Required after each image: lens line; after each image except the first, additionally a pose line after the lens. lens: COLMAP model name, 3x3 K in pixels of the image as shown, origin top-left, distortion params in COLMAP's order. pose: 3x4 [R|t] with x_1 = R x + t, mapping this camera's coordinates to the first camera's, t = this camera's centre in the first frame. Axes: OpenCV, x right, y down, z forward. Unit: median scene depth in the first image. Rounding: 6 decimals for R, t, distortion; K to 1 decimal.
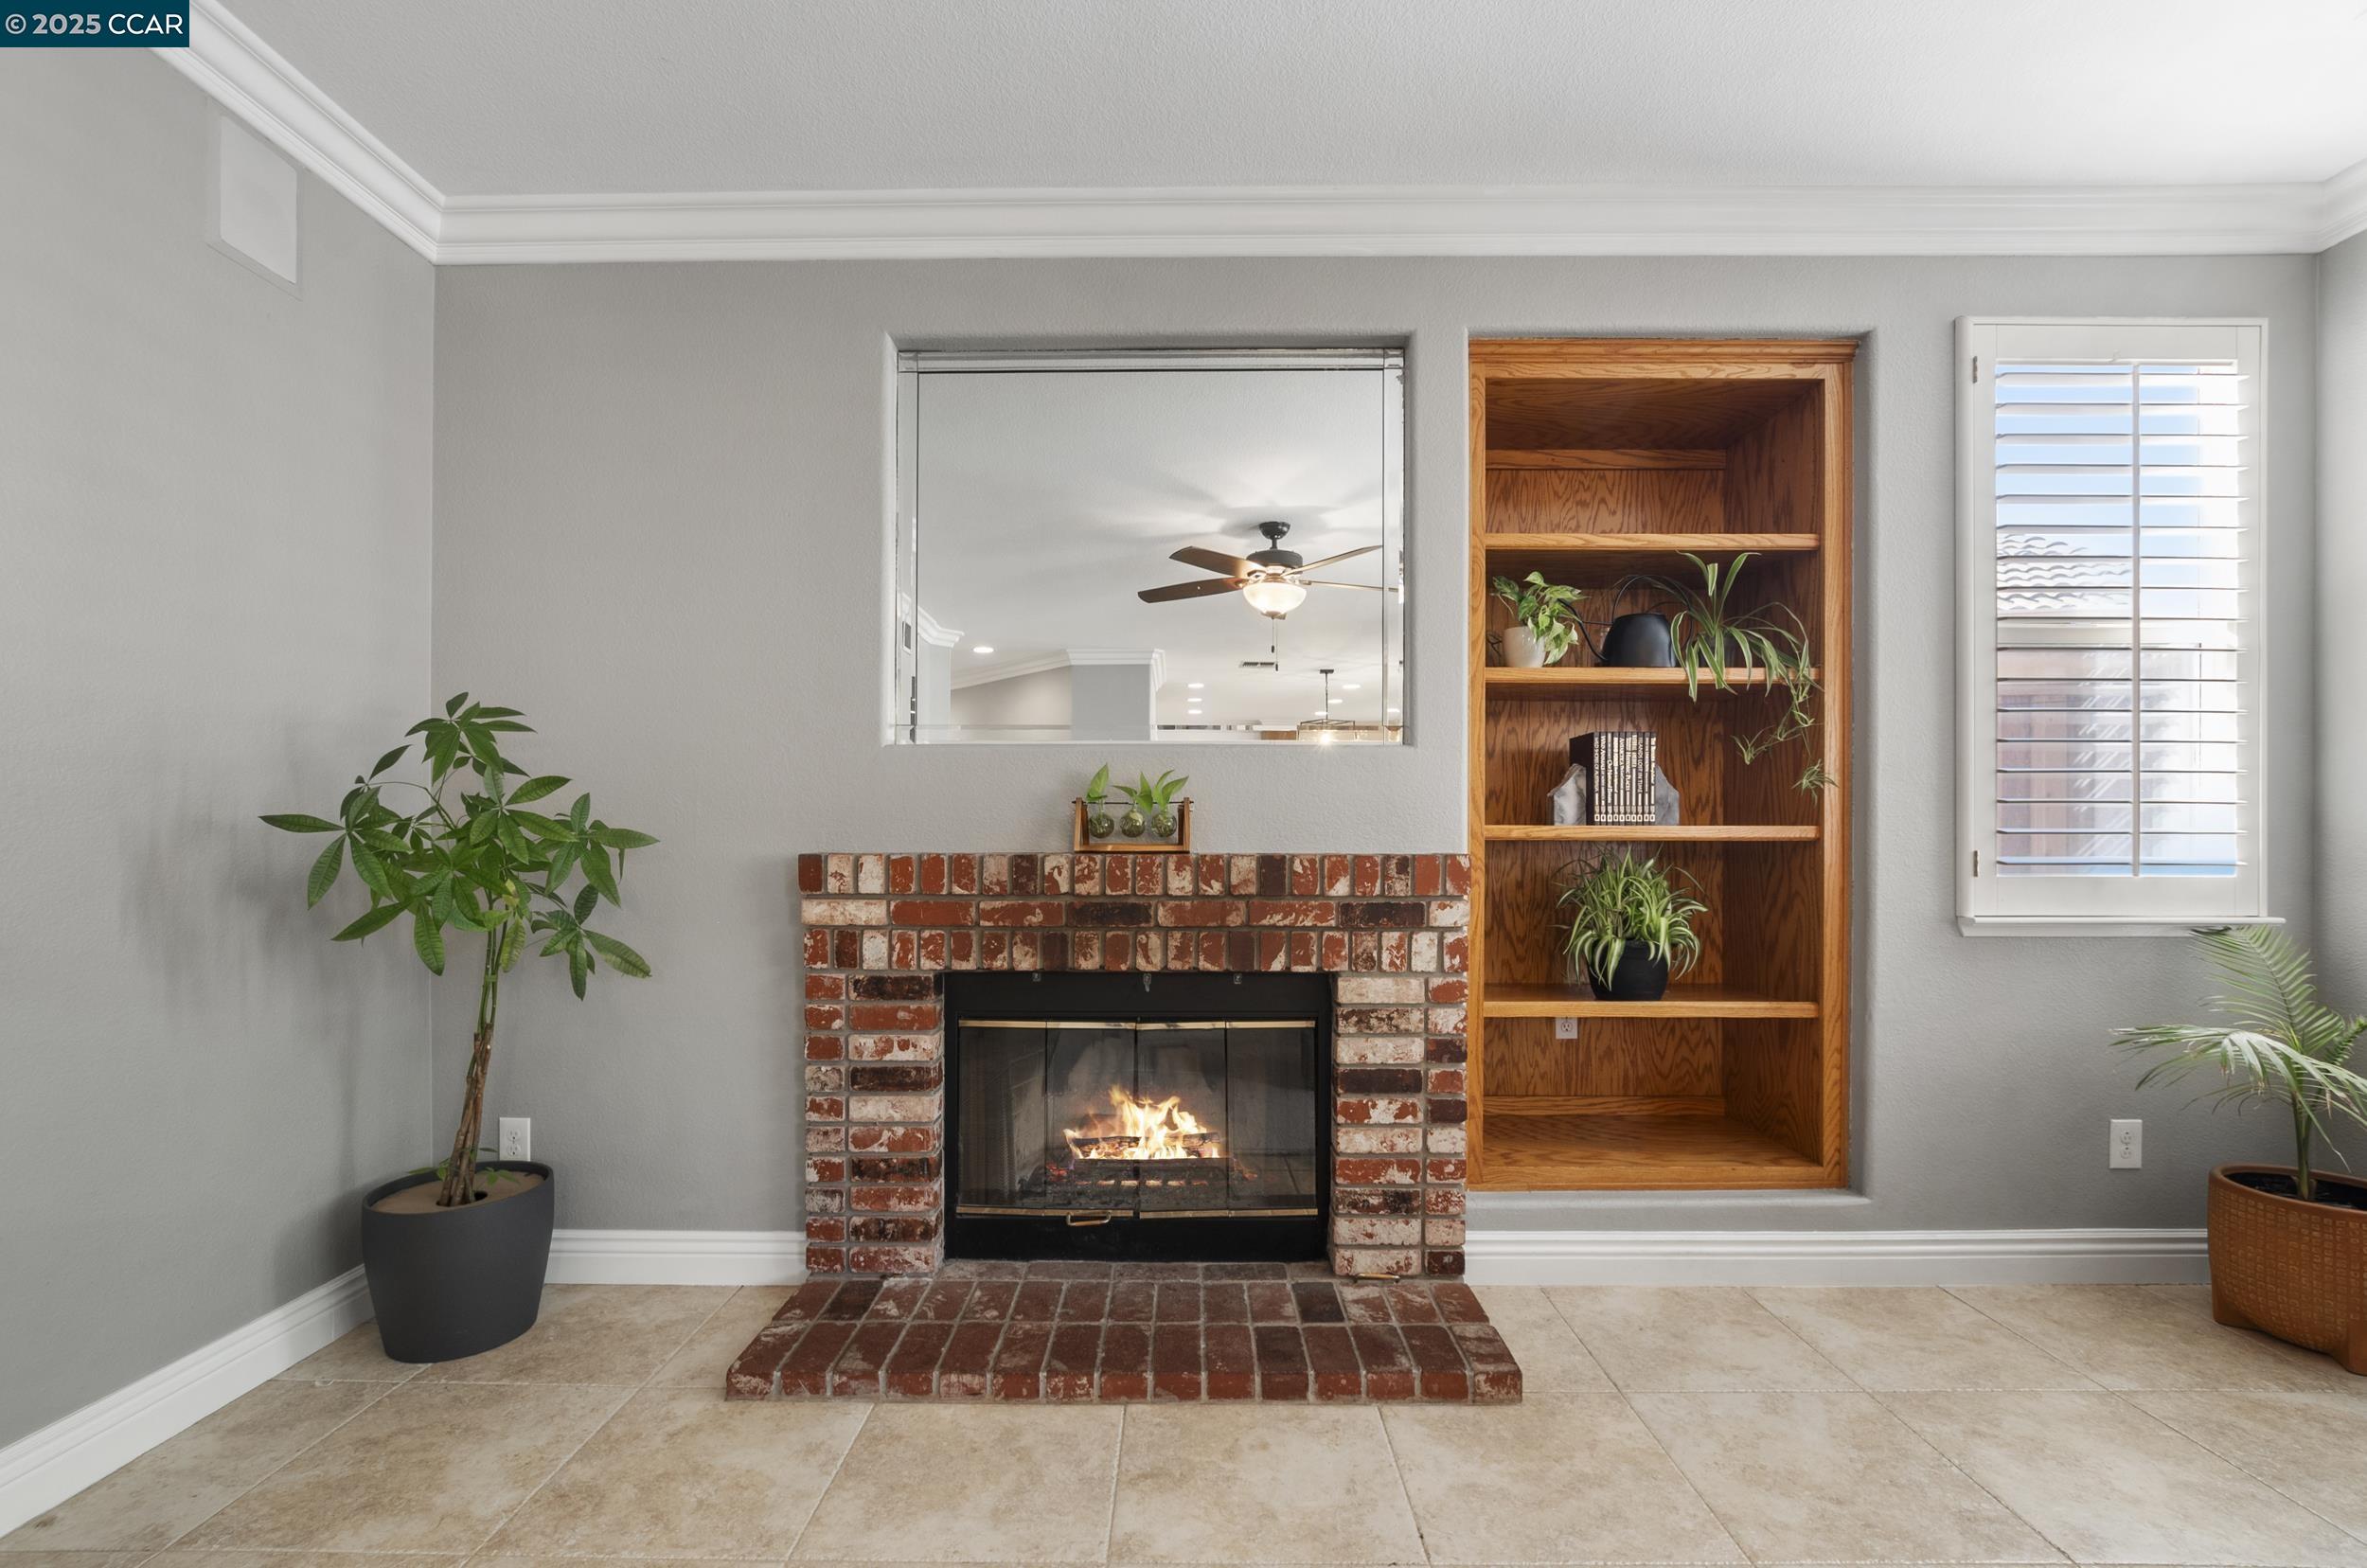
lens RADIAL K [[1027.2, 0, 1175.1], [0, 1027.2, 836.7], [0, 0, 1]] dist [-0.017720, 0.002207]
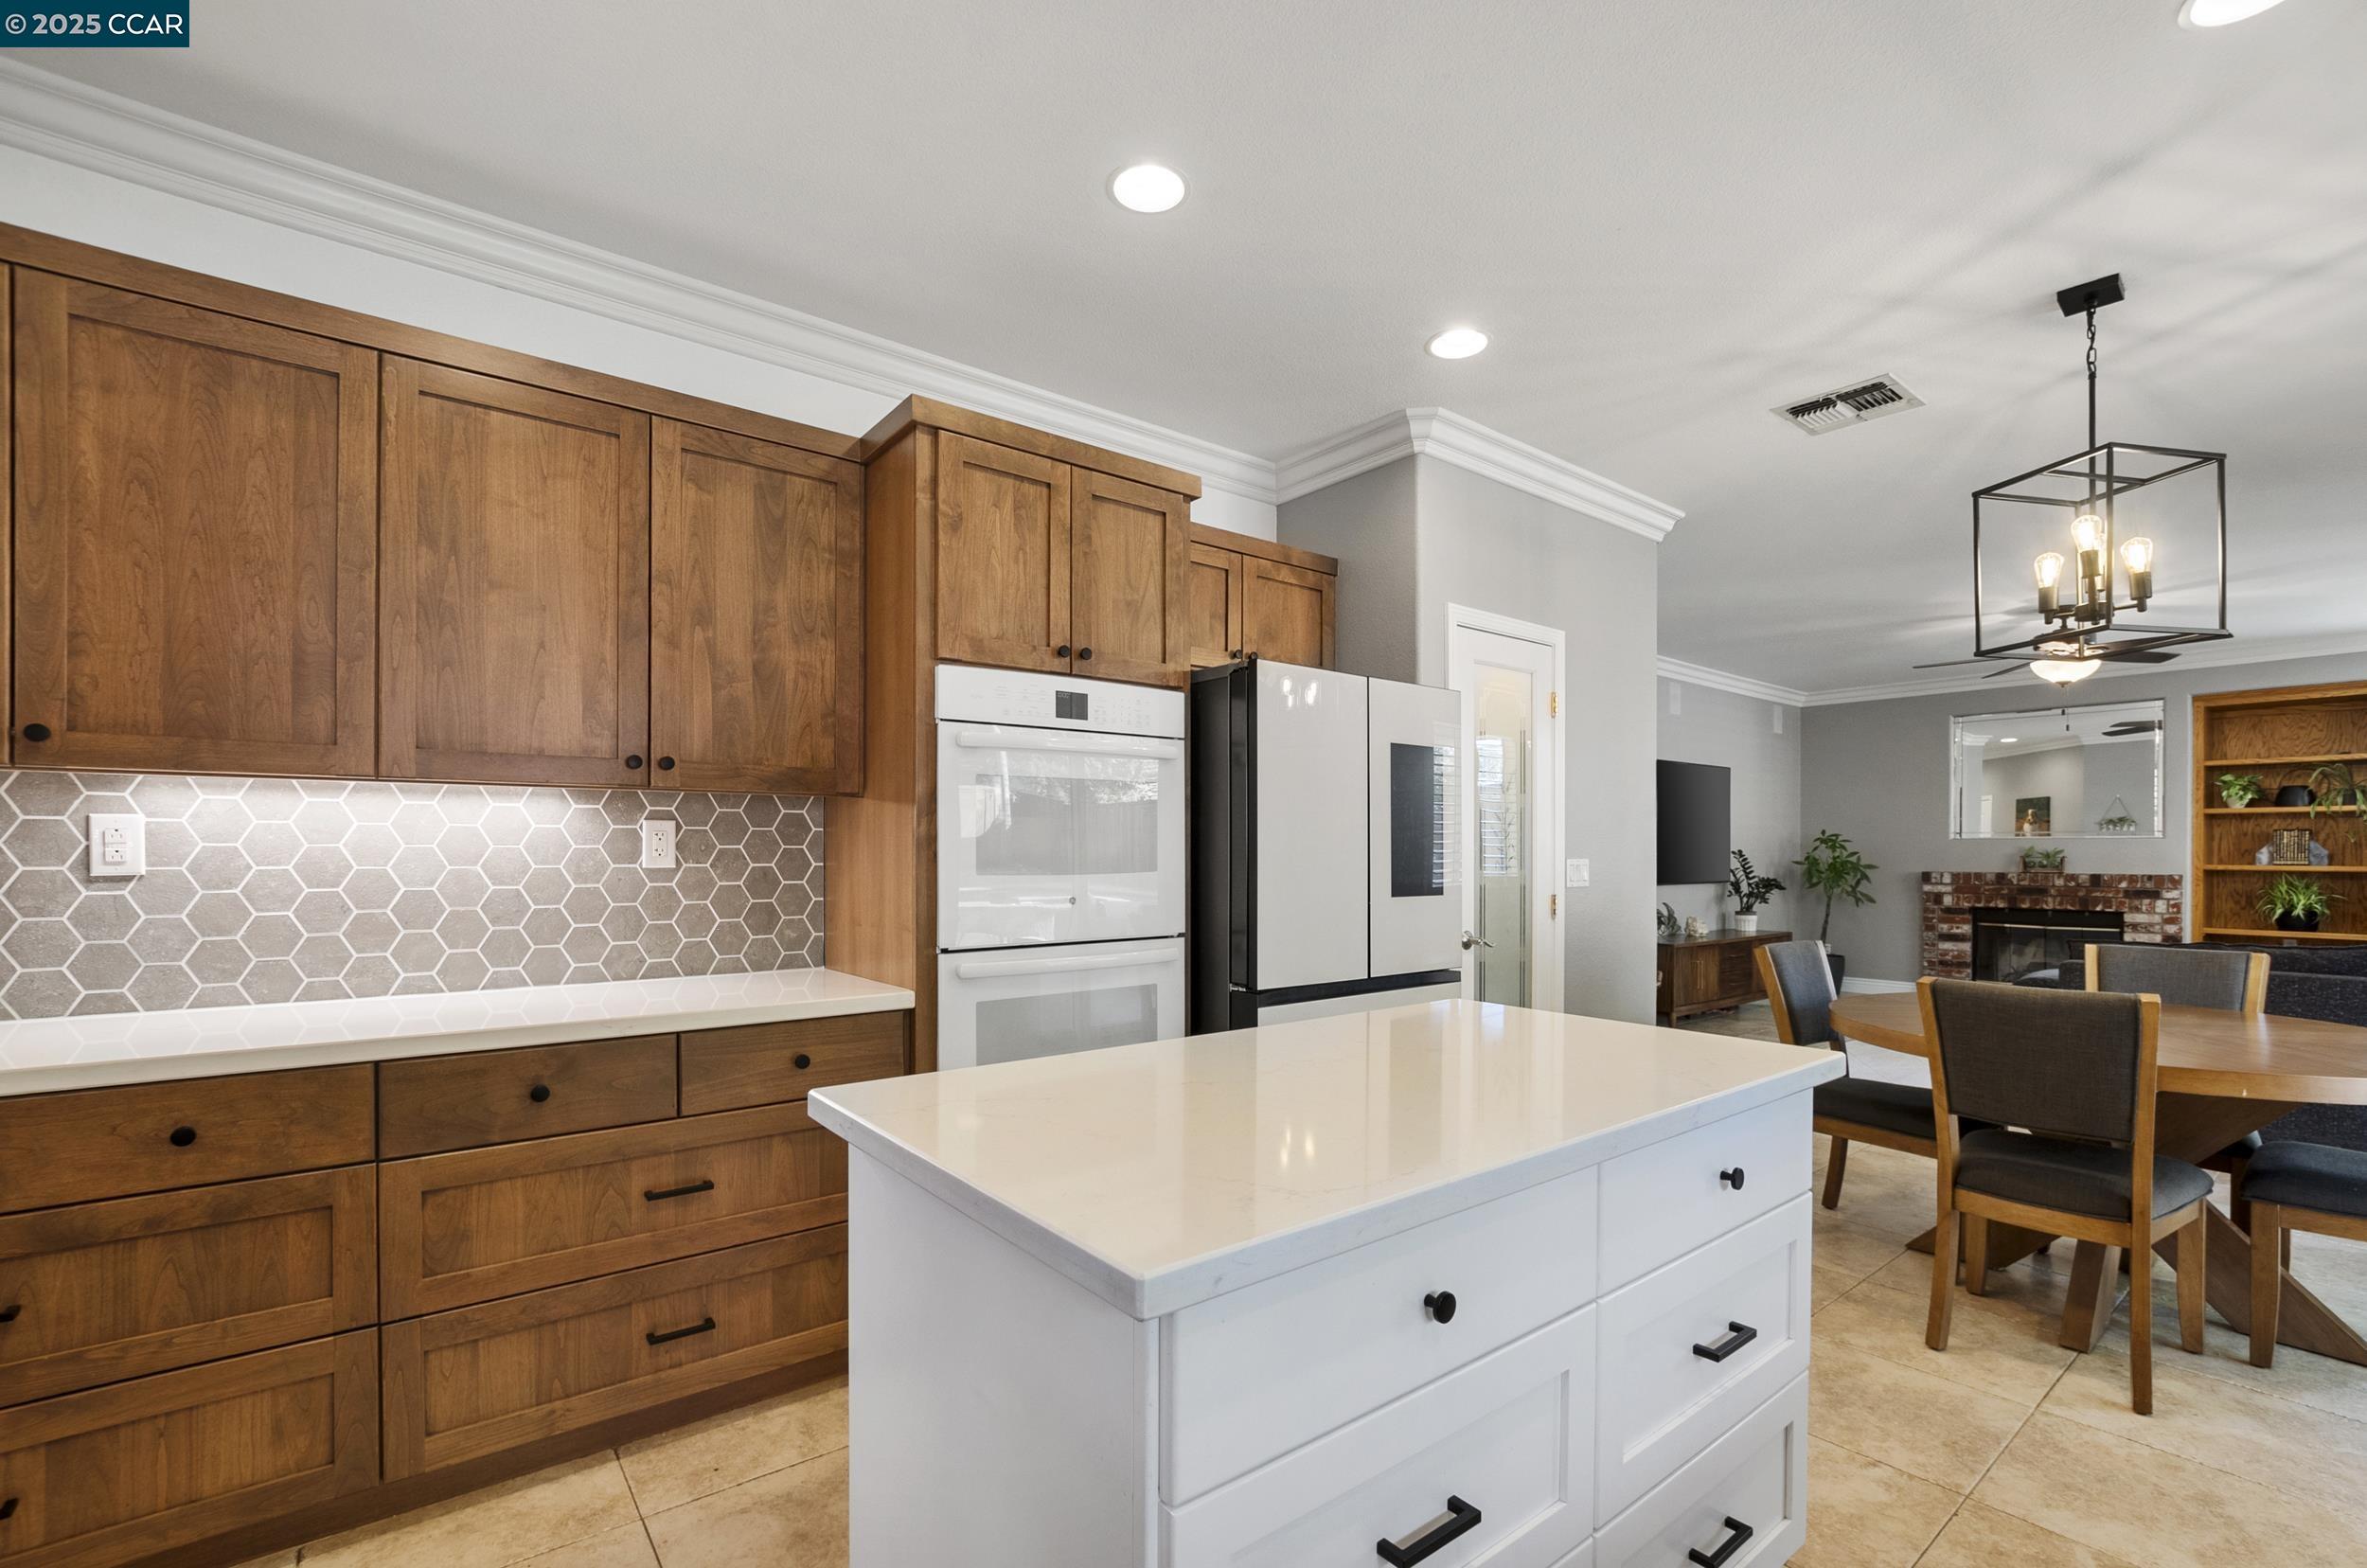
lens RADIAL K [[1027.2, 0, 1179.2], [0, 1027.2, 856.0], [0, 0, 1]] dist [-0.017720, 0.002207]
pose [[0.628364, 0.002522, -0.777915, 0.737208], [-0.002532, 0.999996, 0.001197, -0.033744], [0.777915, 0.001218, 0.628368, -3.127222]]
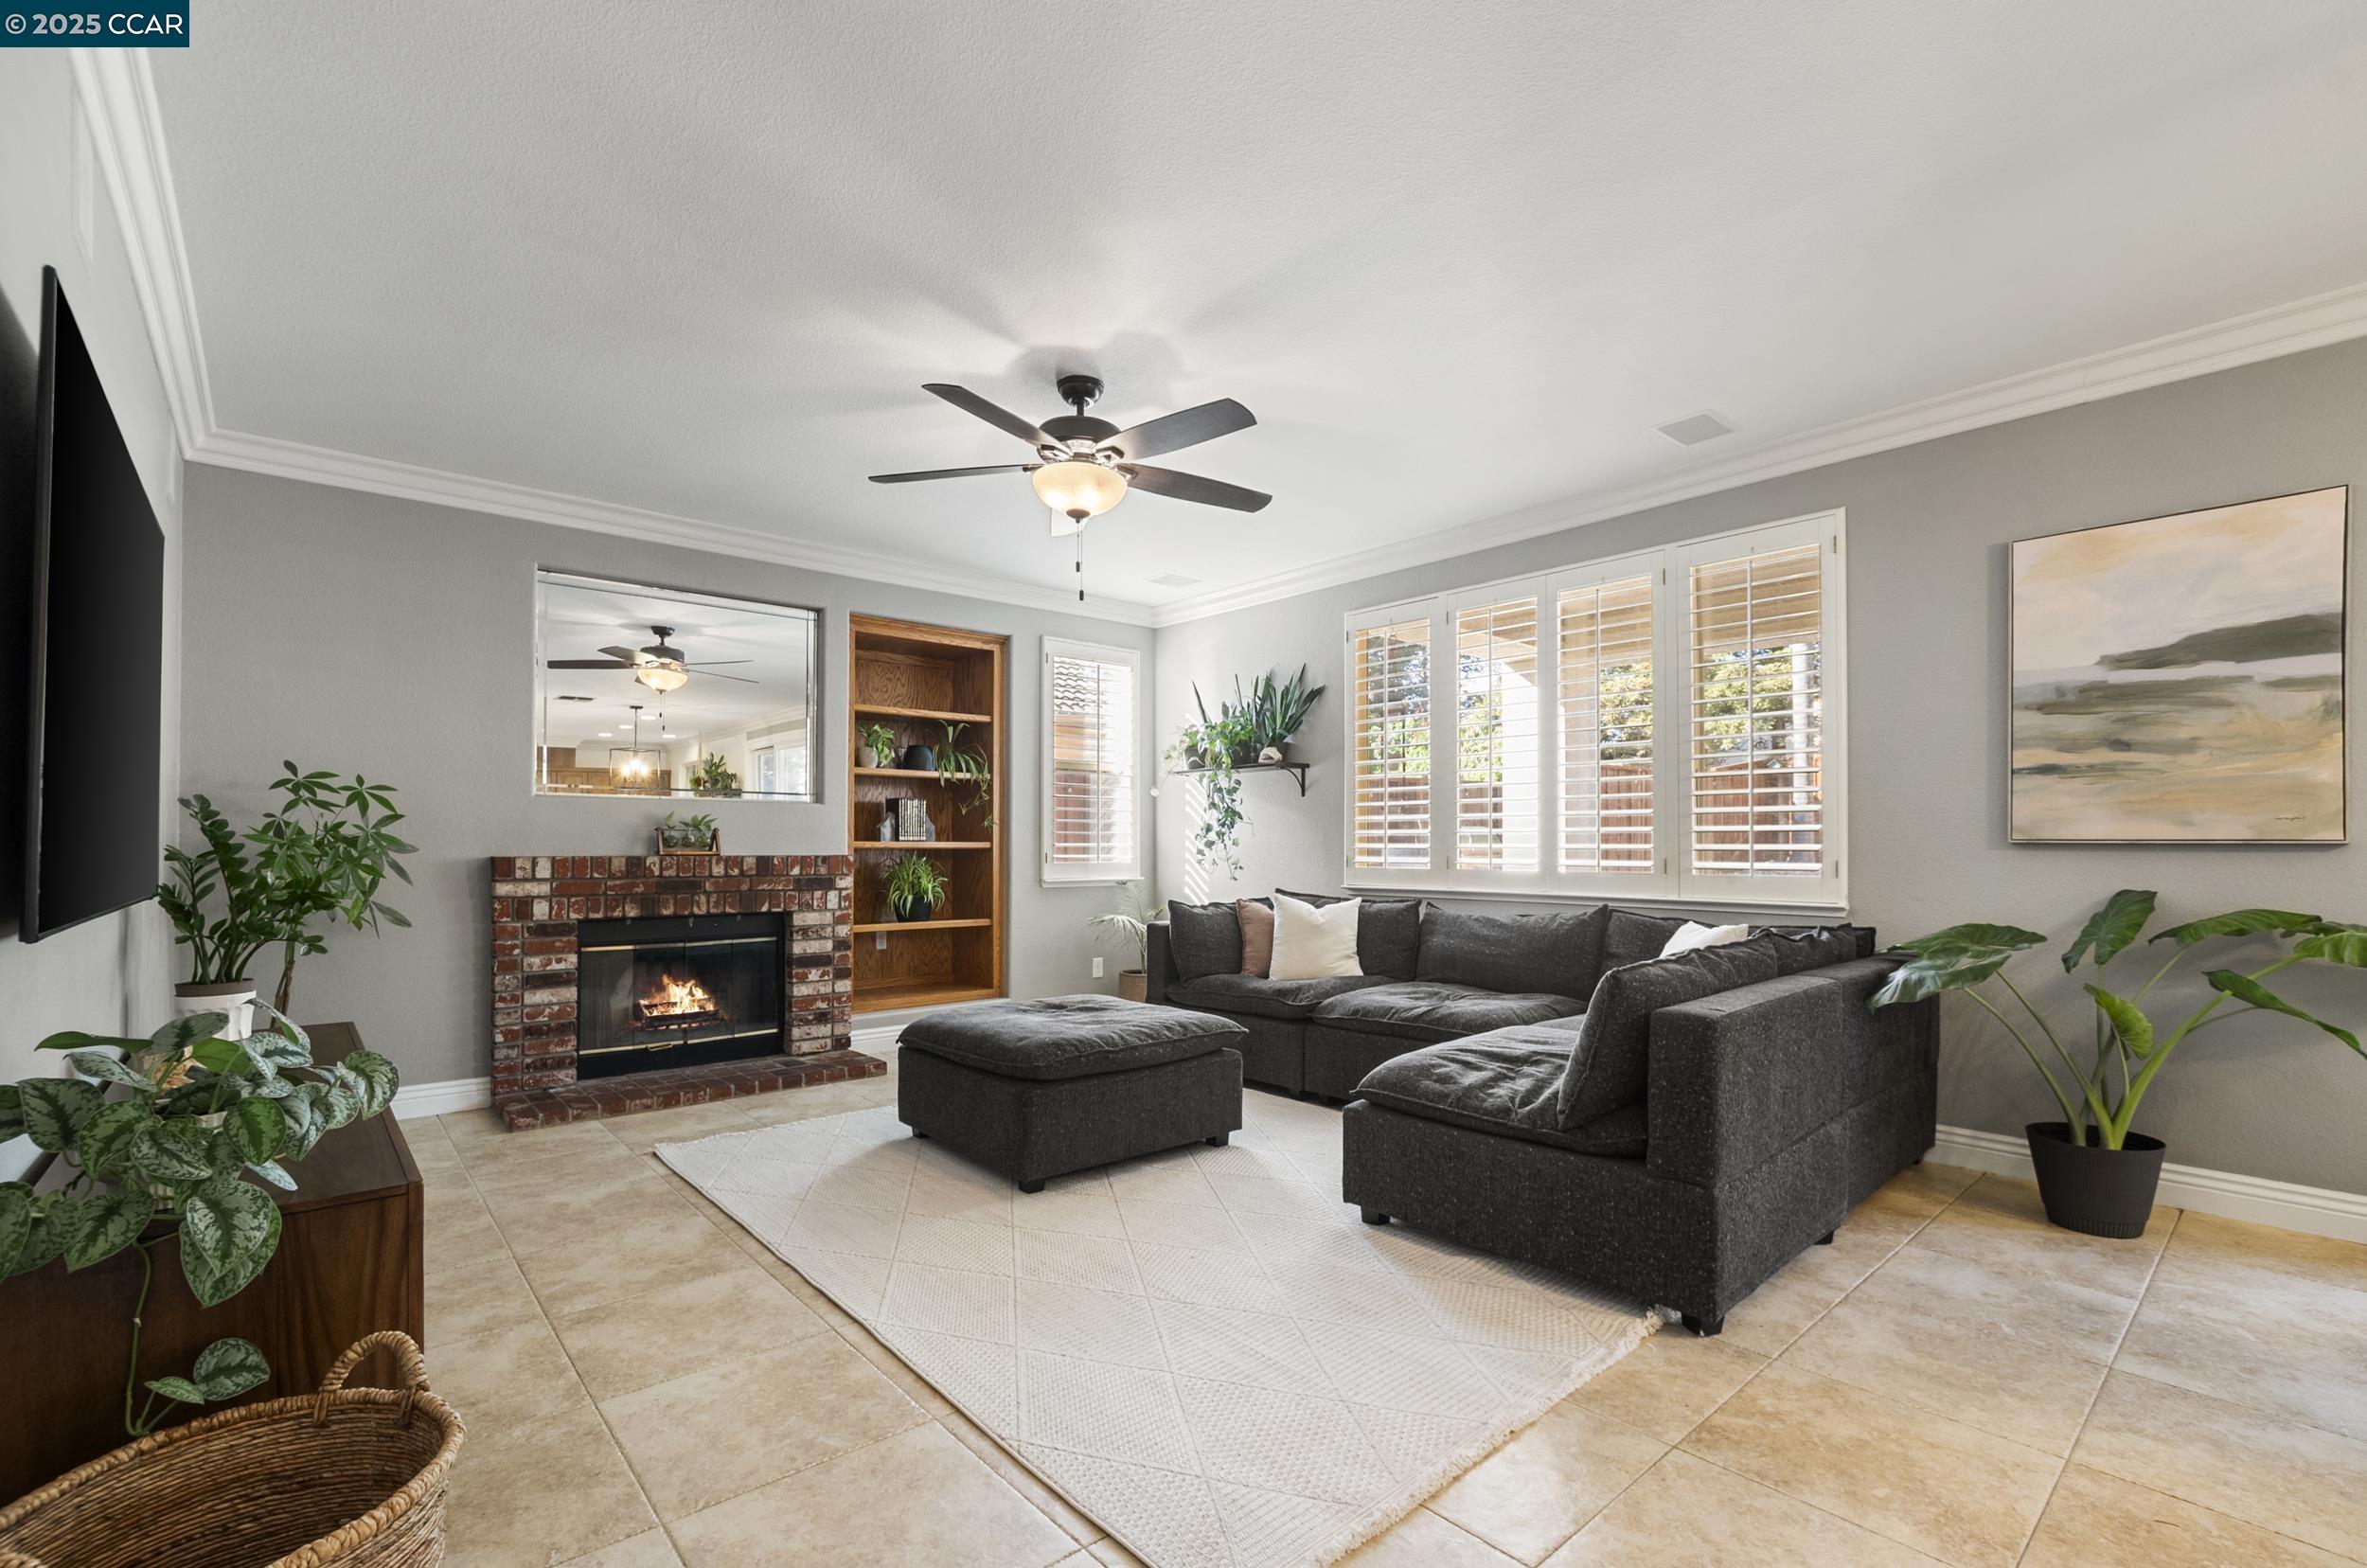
lens RADIAL K [[1027.2, 0, 1177.0], [0, 1027.2, 846.3], [0, 0, 1]] dist [-0.017720, 0.002207]
pose [[0.744696, 0.000249, 0.667404, -0.650786], [0.001055, 0.999998, -0.001550, 0.002412], [-0.667403, 0.001859, 0.744694, -1.084166]]
